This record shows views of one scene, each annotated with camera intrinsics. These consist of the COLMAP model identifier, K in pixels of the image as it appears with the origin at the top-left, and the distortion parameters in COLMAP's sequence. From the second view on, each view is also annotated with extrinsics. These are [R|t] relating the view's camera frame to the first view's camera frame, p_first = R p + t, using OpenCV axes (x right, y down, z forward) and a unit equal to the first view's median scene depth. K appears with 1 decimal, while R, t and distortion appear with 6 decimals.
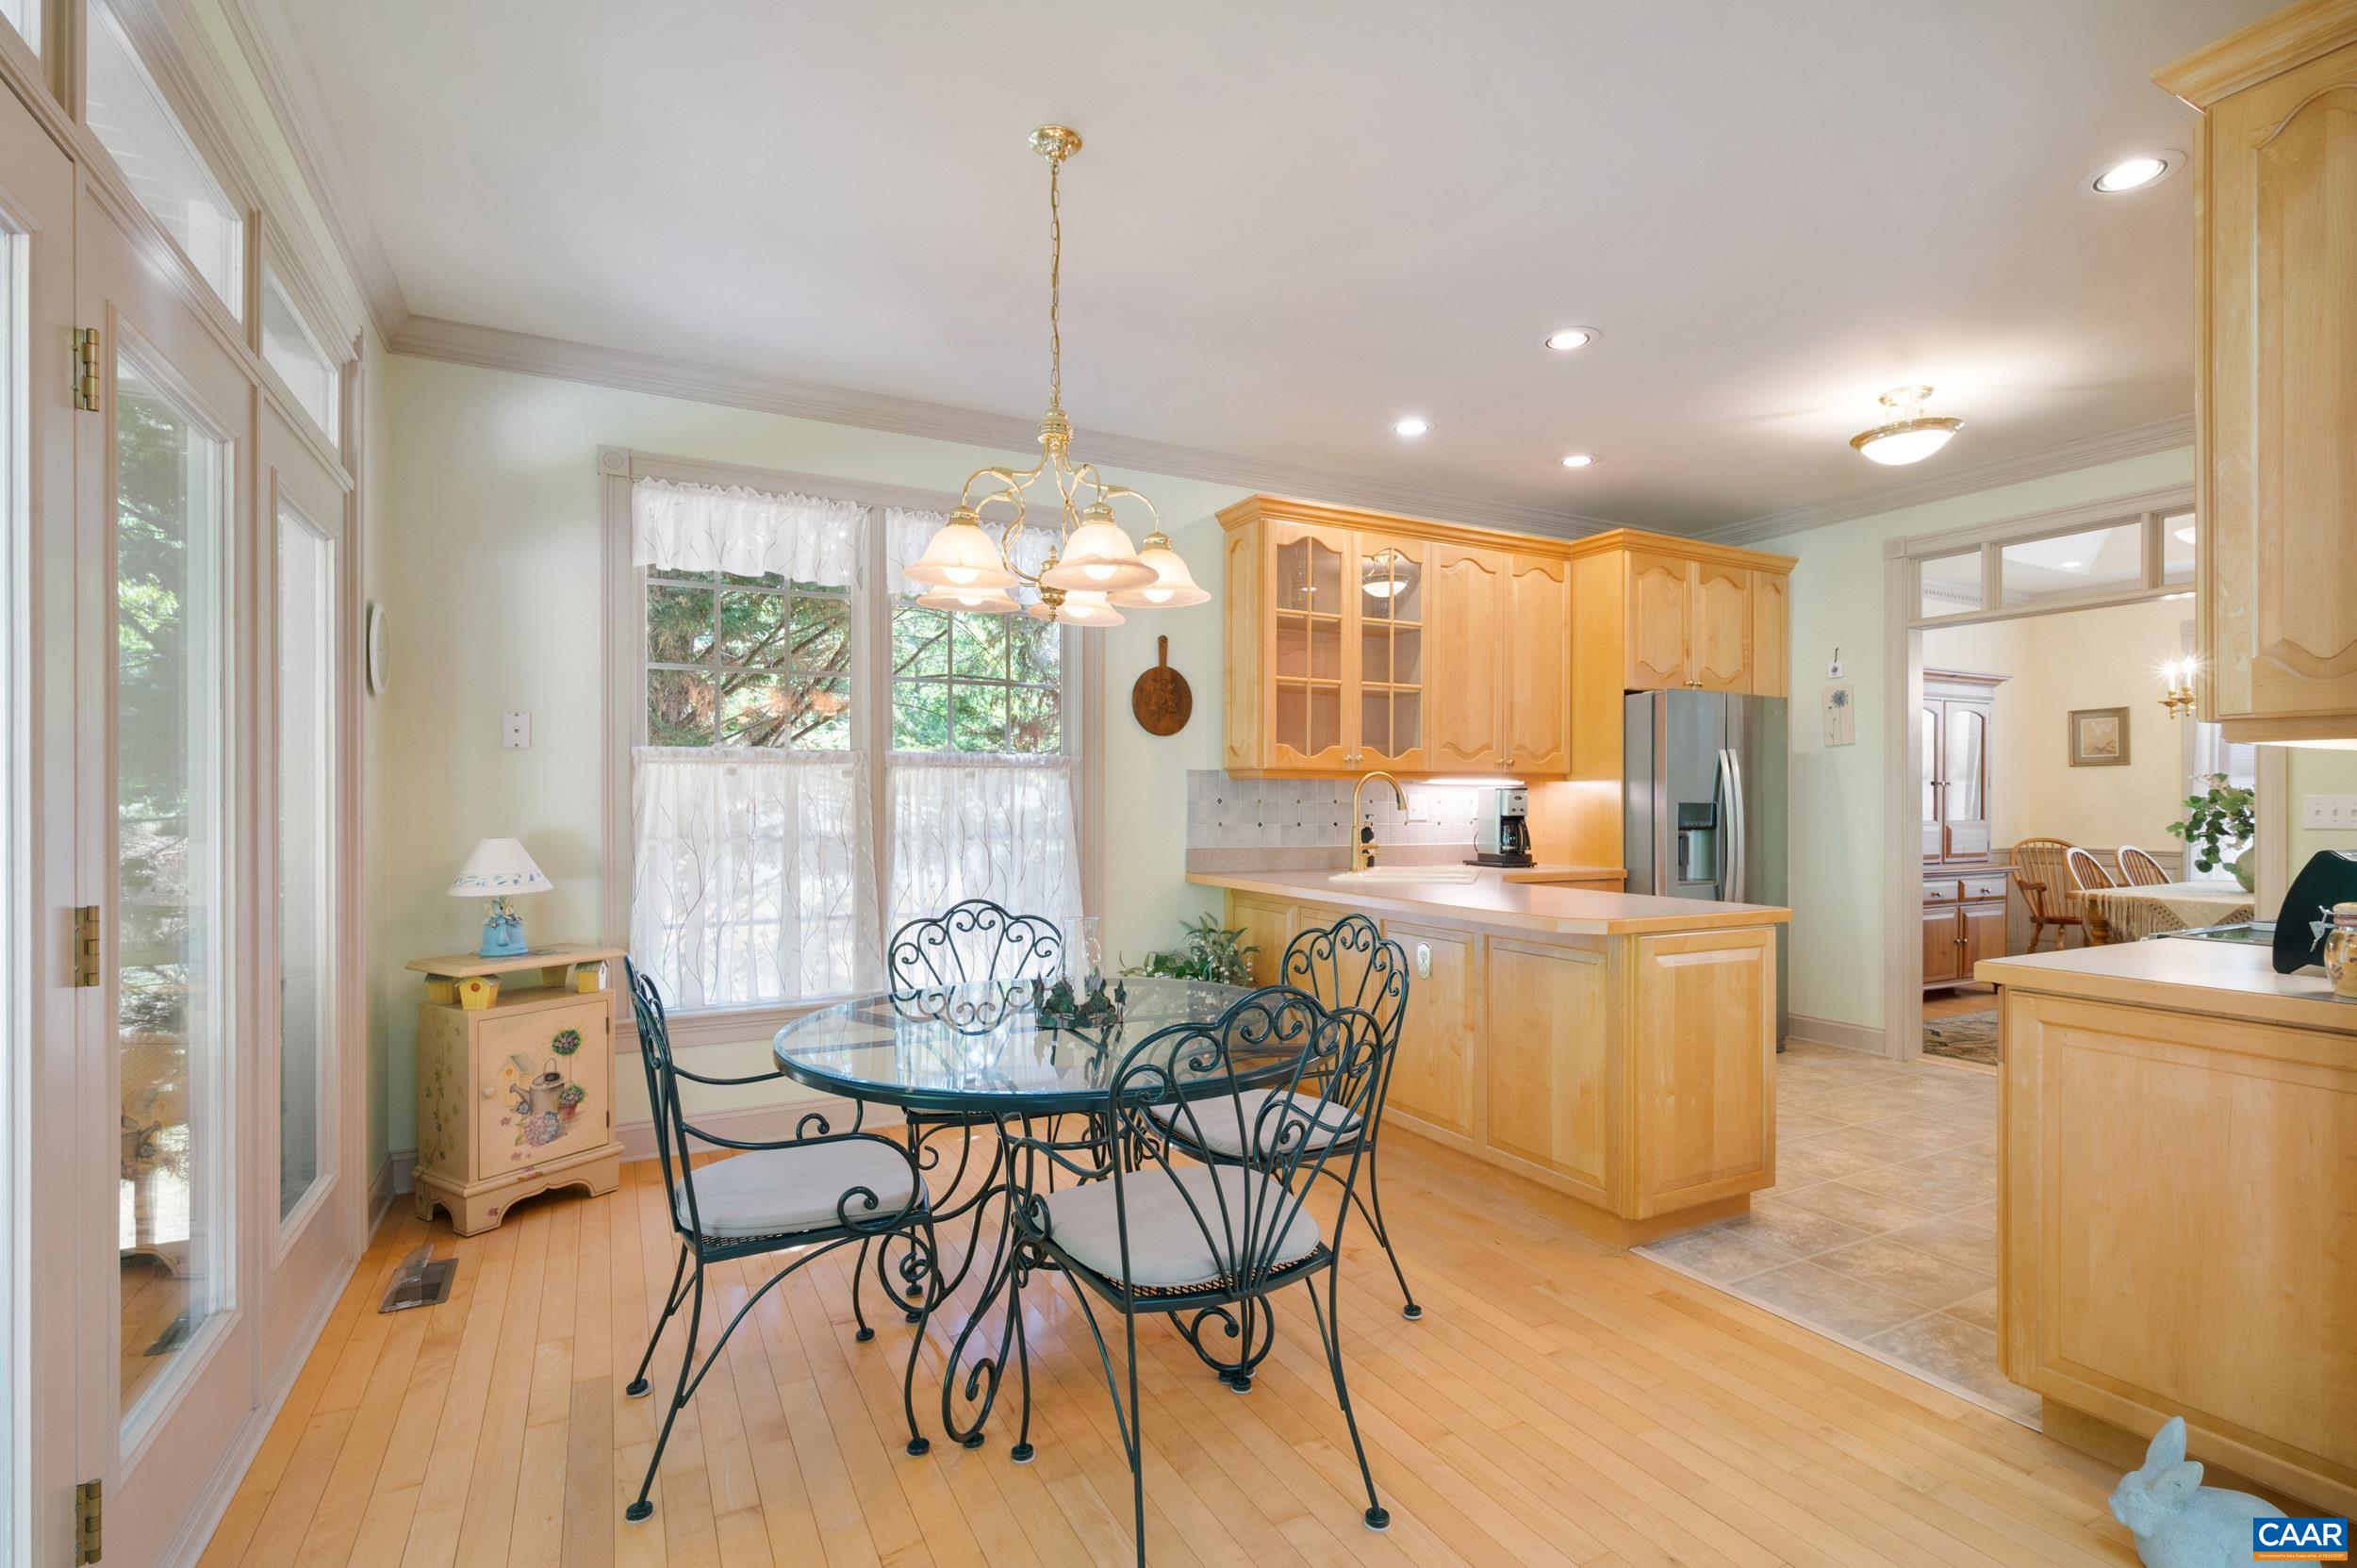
lens RADIAL K [[1092.1, 0, 1175.5], [0, 1092.1, 800.4], [0, 0, 1]] dist [0.000920, 0.000253]
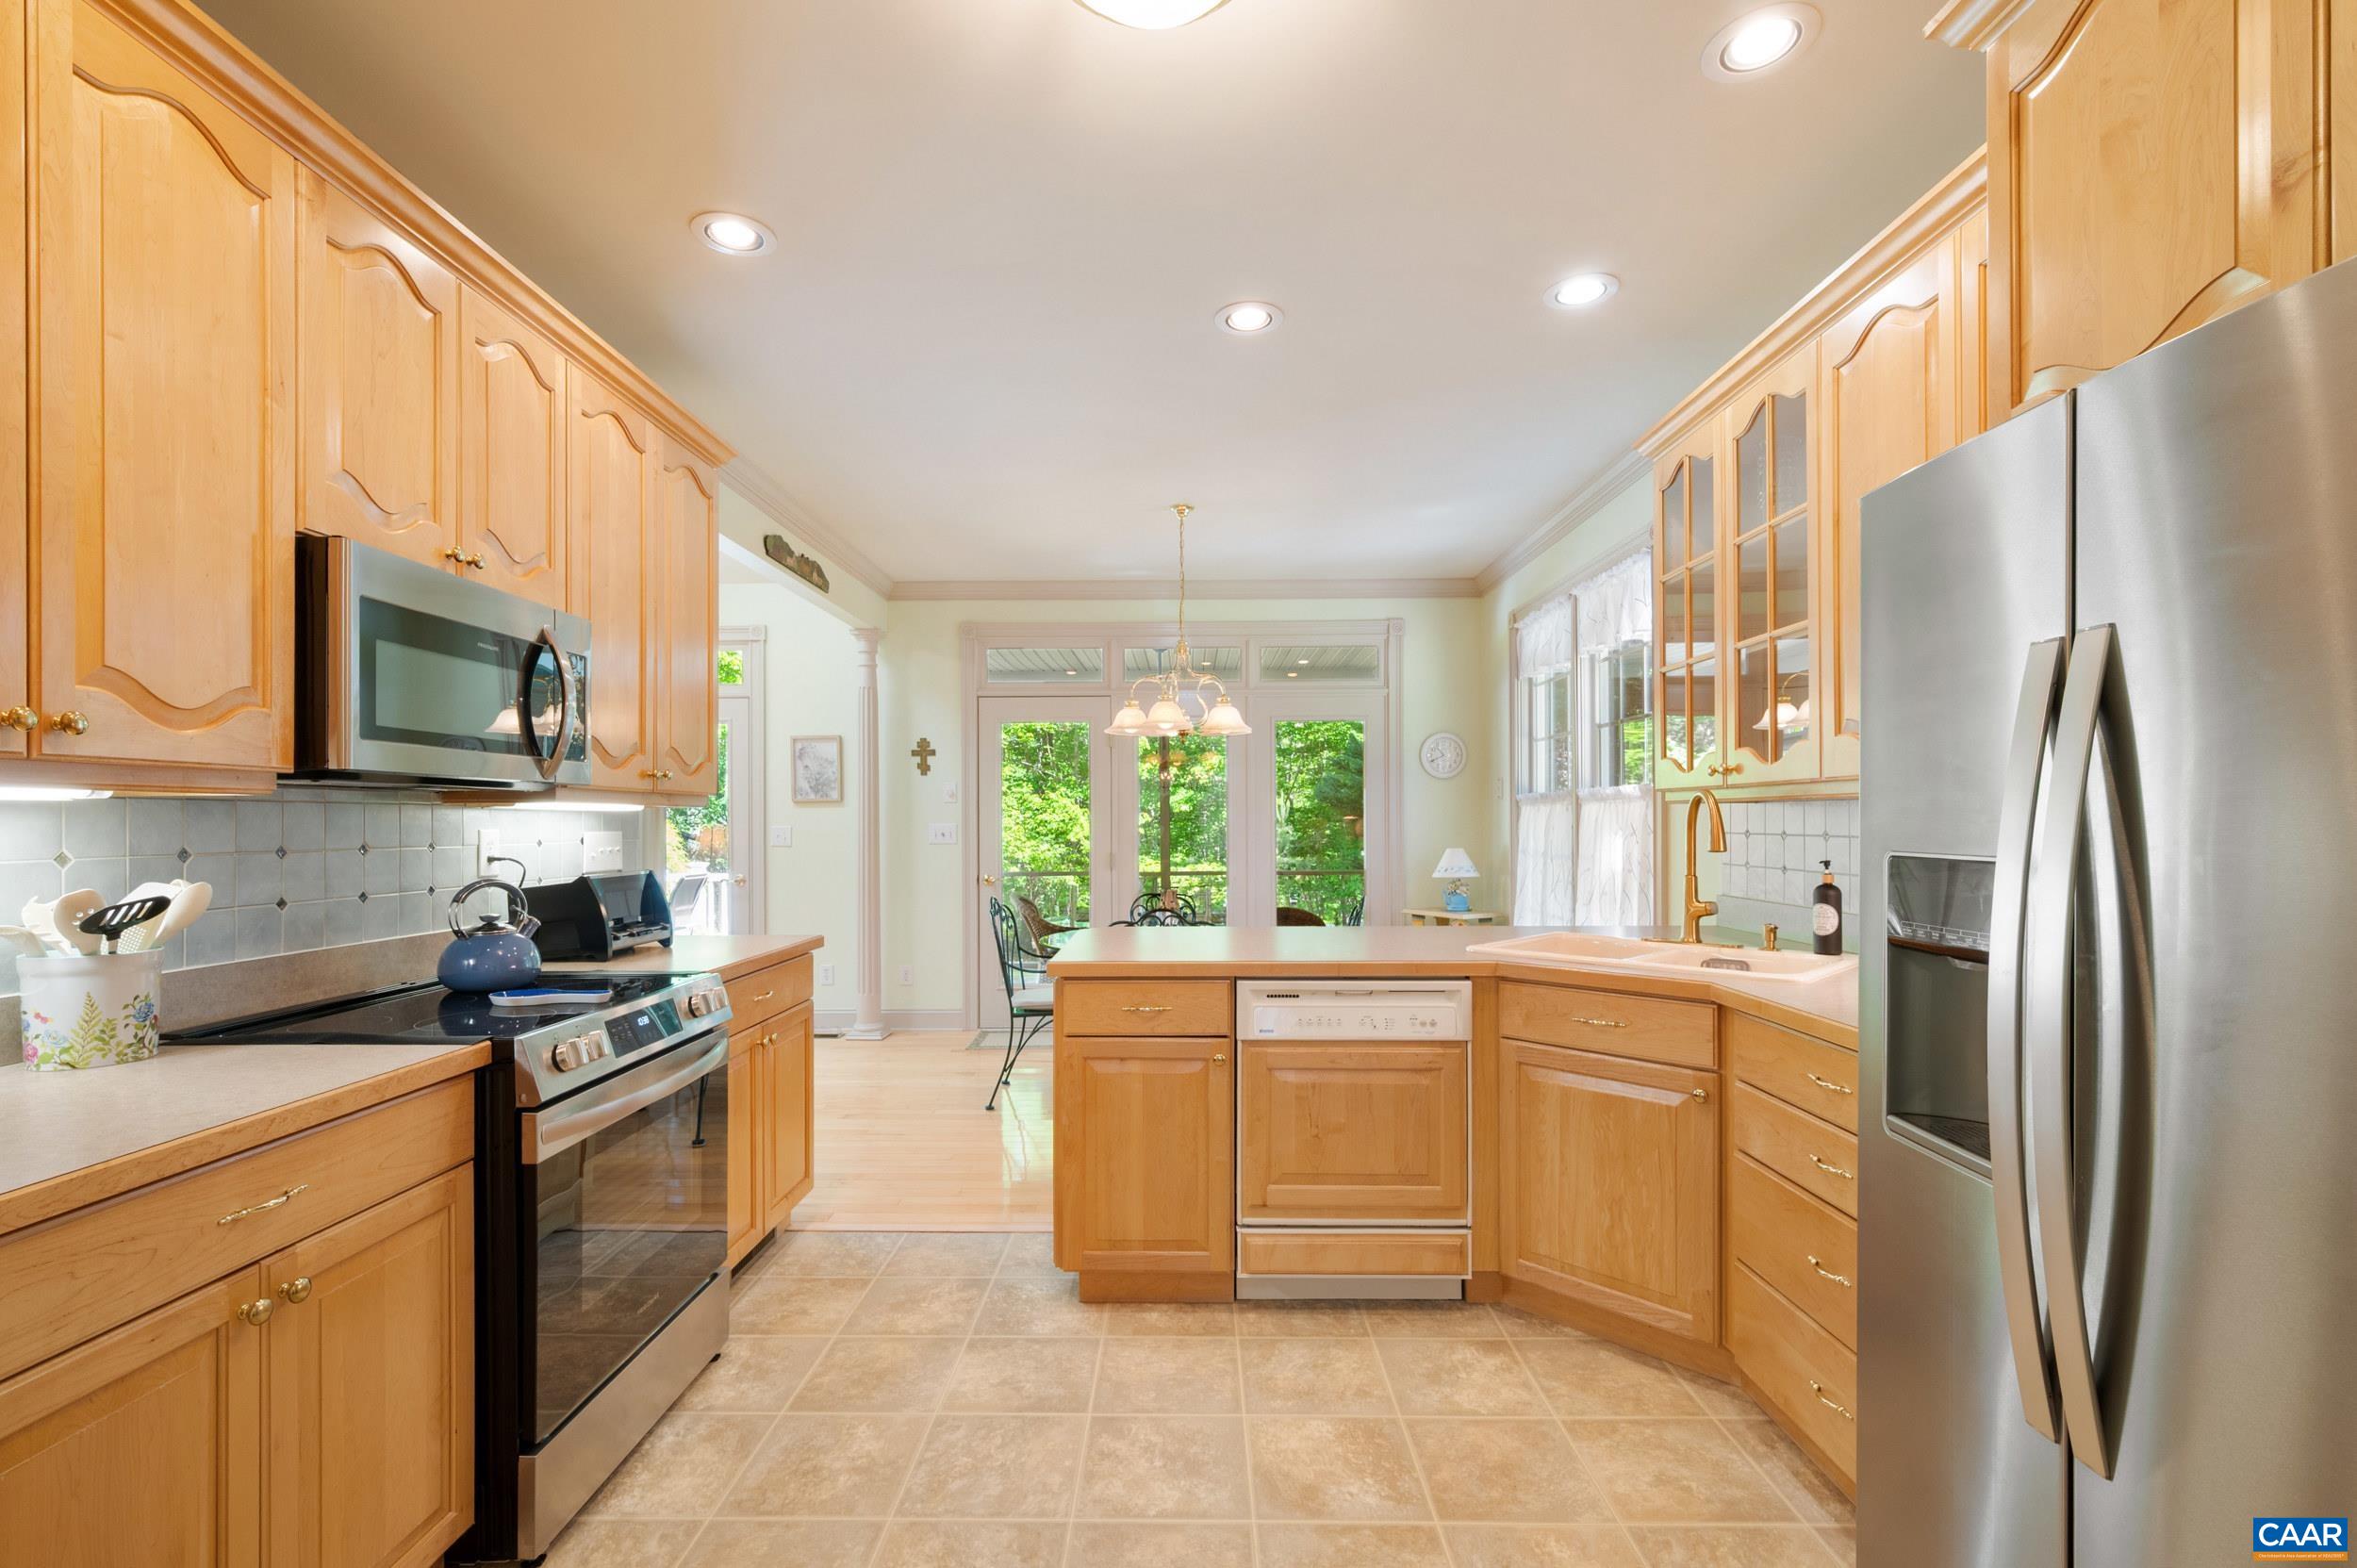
lens RADIAL K [[1048.9, 0, 1173.7], [0, 1048.9, 817.7], [0, 0, 1]] dist [0.001028, -0.000061]
pose [[-0.477716, -0.002312, -0.878511, 0.798905], [0.003885, 0.999981, -0.004744, -0.008134], [0.878506, -0.005679, -0.477698, 0.949403]]
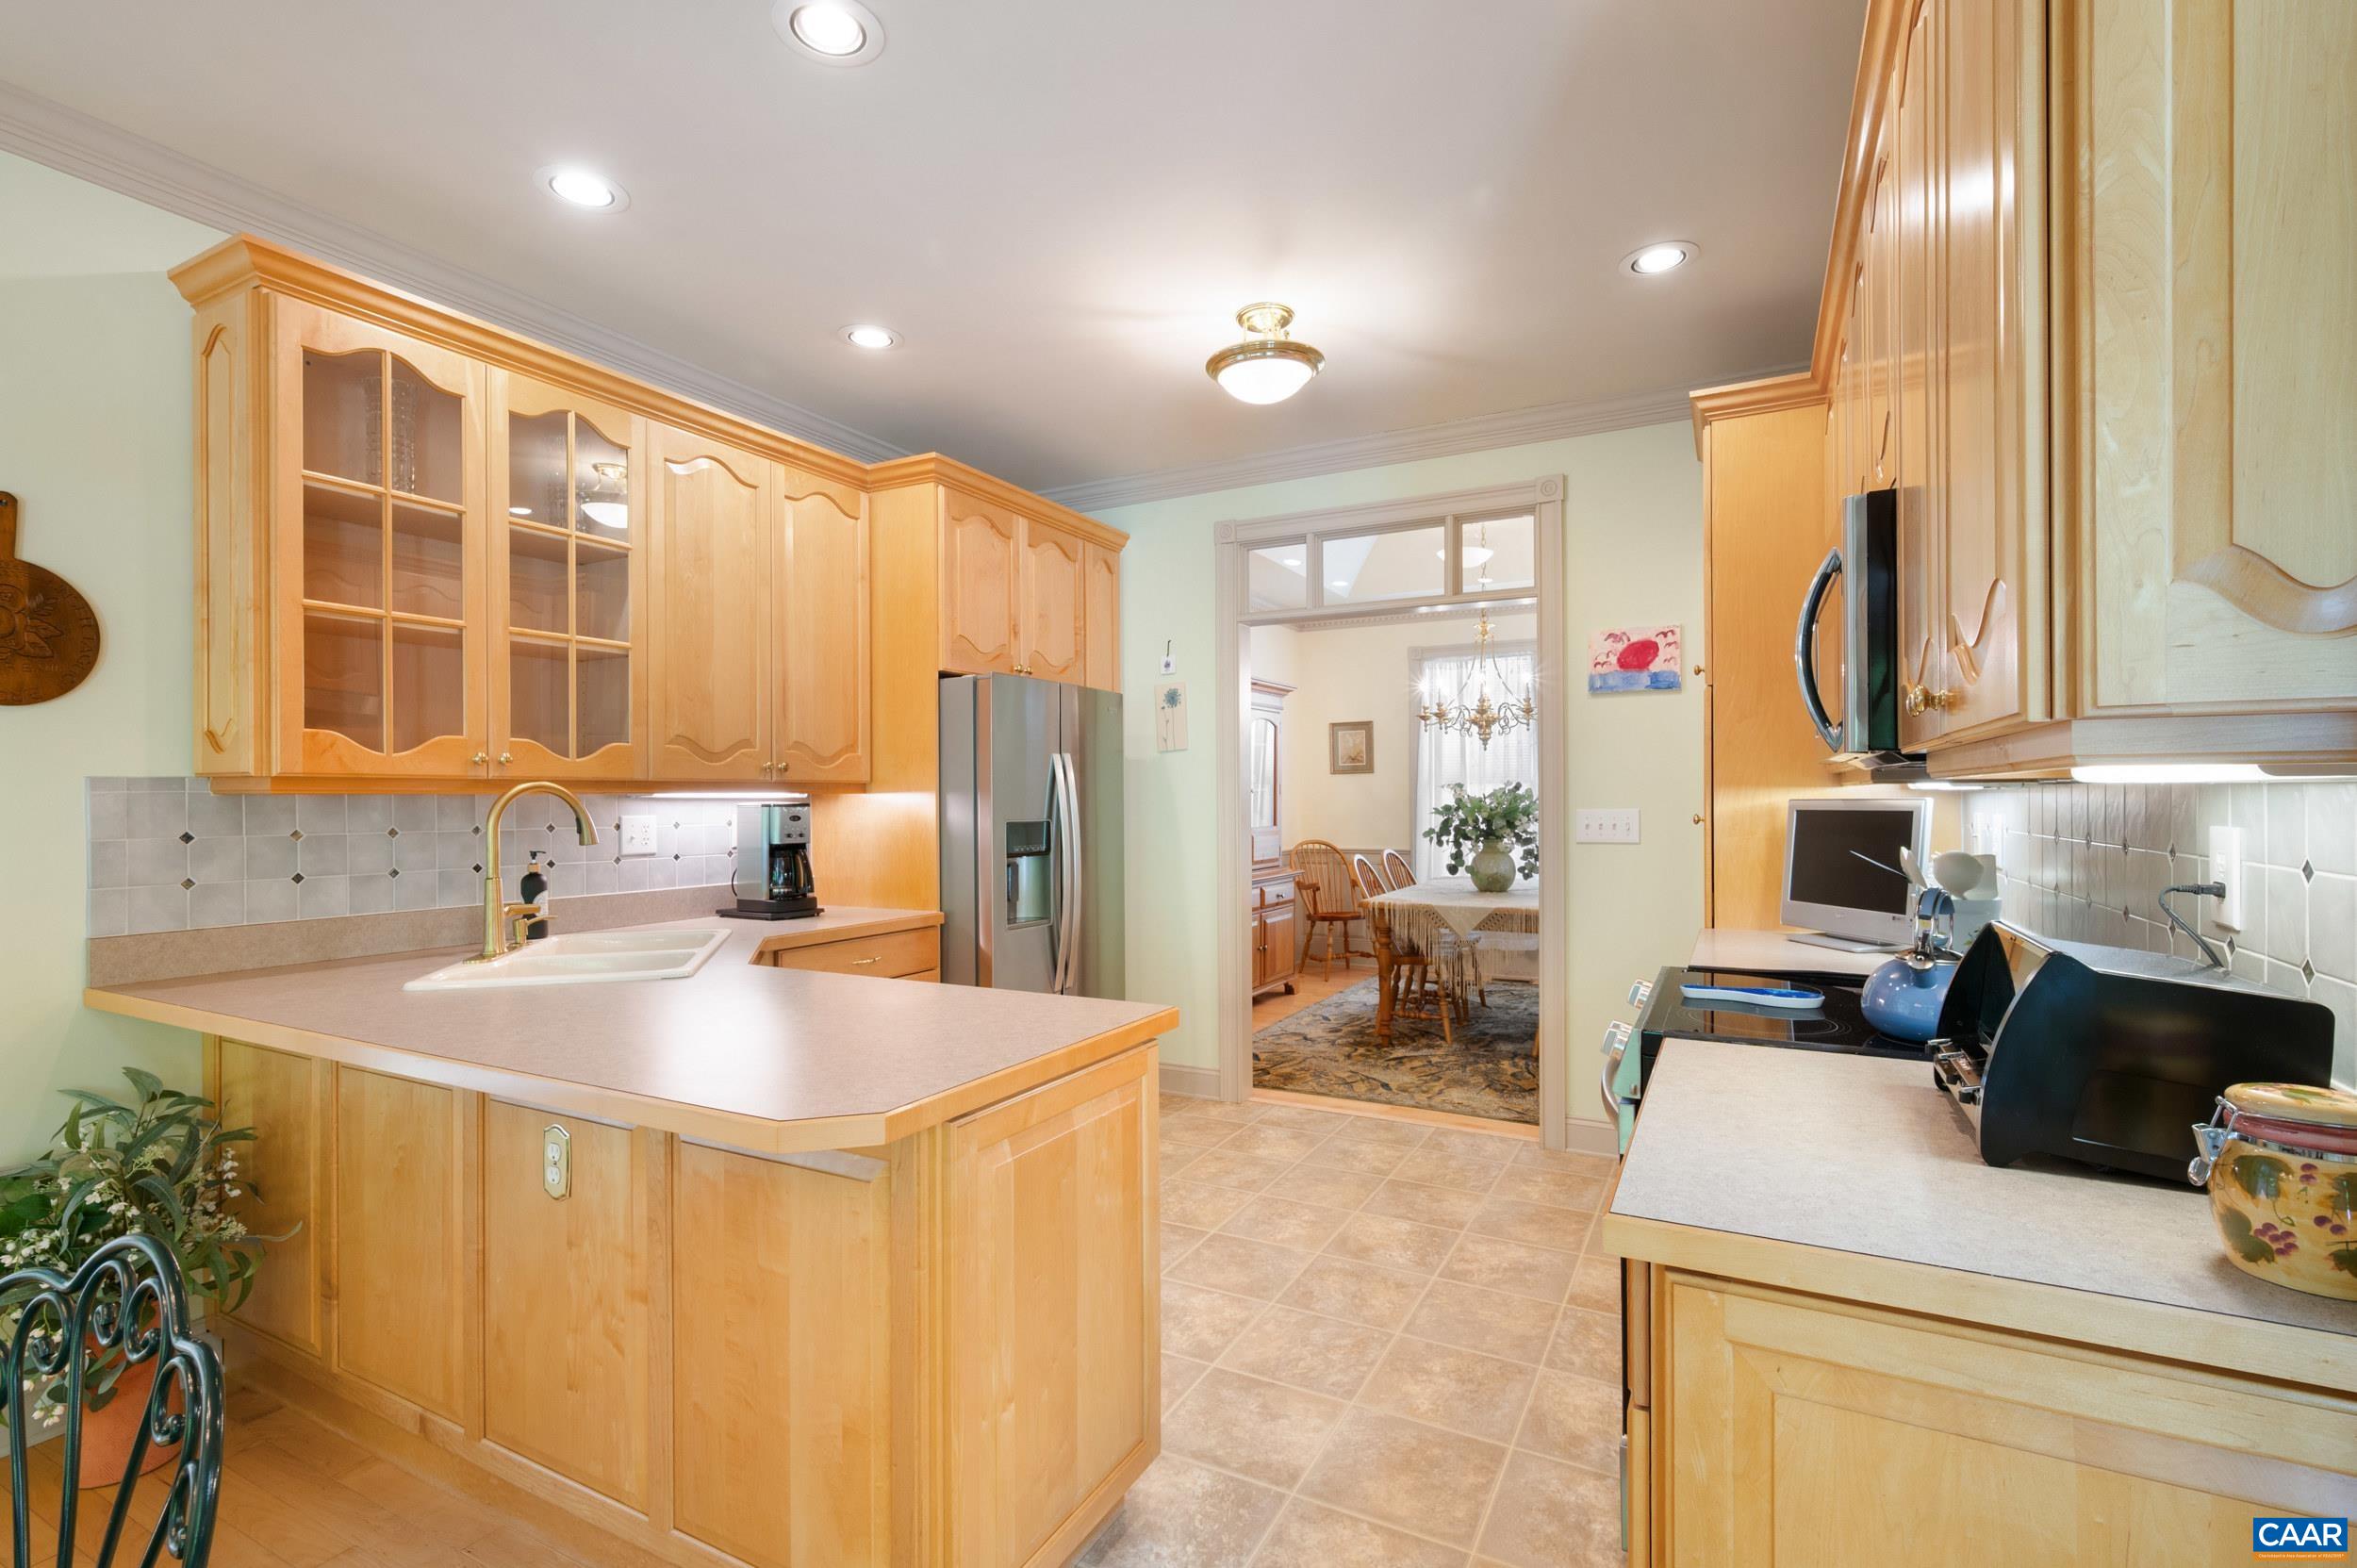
lens RADIAL K [[1070.1, 0, 1174.3], [0, 1070.1, 797.9], [0, 0, 1]] dist [0.002595, 0.000395]
pose [[0.828155, -0.006188, 0.560465, 0.135218], [0.005888, 0.999980, 0.002341, -0.015707], [-0.560468, 0.001361, 0.828175, 0.307495]]
